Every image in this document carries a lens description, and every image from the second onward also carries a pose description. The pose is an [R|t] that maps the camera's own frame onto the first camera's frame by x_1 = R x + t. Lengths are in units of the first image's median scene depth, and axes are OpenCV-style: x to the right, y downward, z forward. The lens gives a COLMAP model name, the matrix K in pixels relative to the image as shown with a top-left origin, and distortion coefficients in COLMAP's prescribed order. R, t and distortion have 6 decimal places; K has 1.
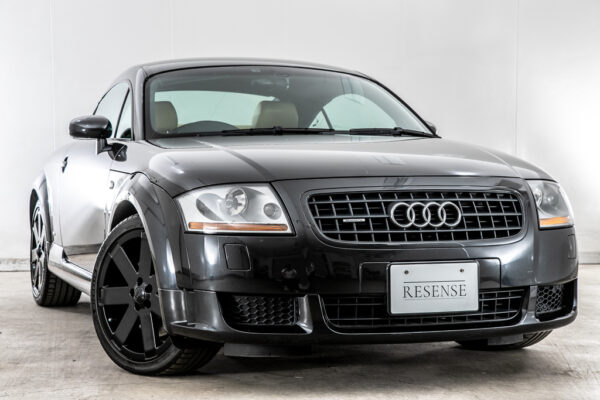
lens RADIAL K [[1311.5, 0, 297.0], [0, 1311.5, 199.3], [0, 0, 1]] dist [0.124805, 0.000000]
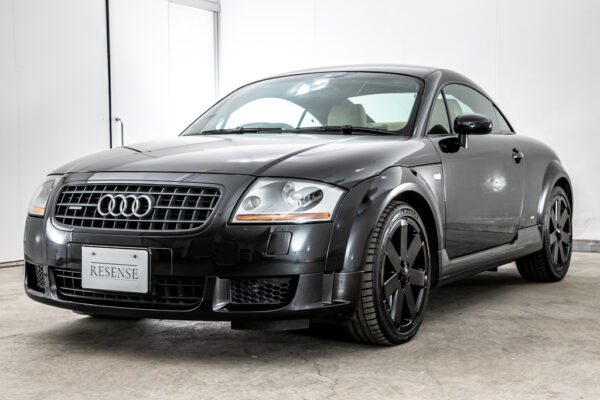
lens RADIAL K [[1086.7, 0, 300.2], [0, 1086.7, 200.6], [0, 0, 1]] dist [-0.044140, 0.000000]
pose [[0.645601, 0.033720, -0.762930, 0.914317], [-0.018760, 0.999423, 0.028298, -0.022263], [0.763444, -0.003956, 0.645861, 0.499875]]
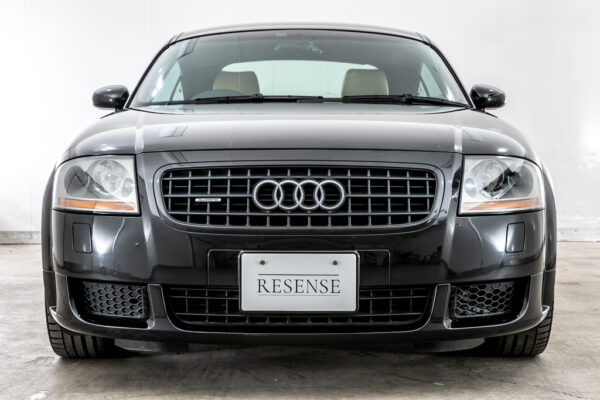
lens RADIAL K [[1213.0, 0, 303.8], [0, 1213.0, 199.3], [0, 0, 1]] dist [0.039743, 0.000000]
pose [[0.942264, 0.020023, -0.334271, 0.358431], [-0.012651, 0.999627, 0.024217, -0.004270], [0.334631, -0.018589, 0.942166, 0.265667]]
